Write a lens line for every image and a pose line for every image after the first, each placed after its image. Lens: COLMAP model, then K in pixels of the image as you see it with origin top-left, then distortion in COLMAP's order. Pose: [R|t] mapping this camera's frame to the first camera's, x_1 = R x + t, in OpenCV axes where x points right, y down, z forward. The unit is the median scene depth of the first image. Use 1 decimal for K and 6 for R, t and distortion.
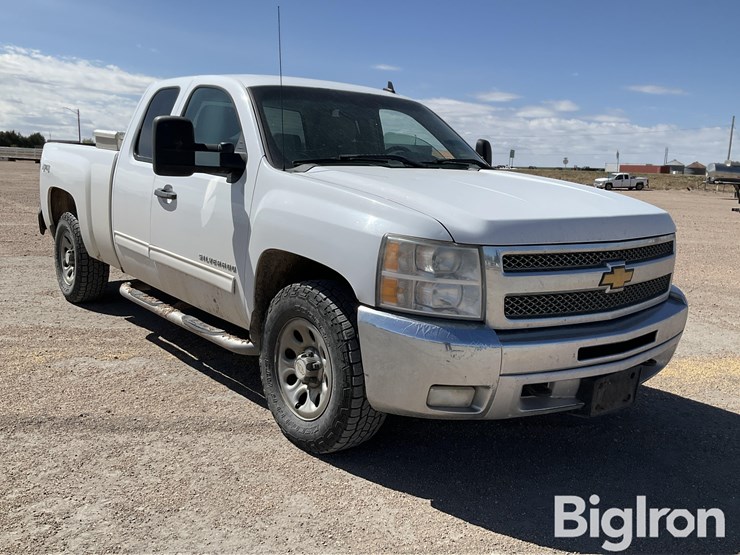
lens RADIAL K [[698.1, 0, 377.2], [0, 698.1, 272.2], [0, 0, 1]] dist [0.019437, 0.000000]
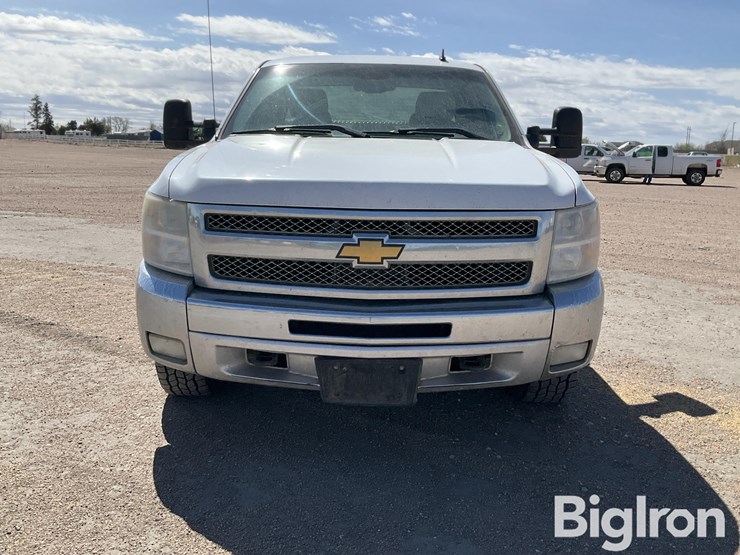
lens RADIAL K [[762.4, 0, 369.5], [0, 762.4, 279.0], [0, 0, 1]] dist [0.000416, 0.000000]
pose [[0.779131, 0.089785, -0.620398, 0.845553], [-0.092458, 0.995325, 0.027931, 0.013780], [0.620005, 0.035598, 0.783790, 0.228705]]
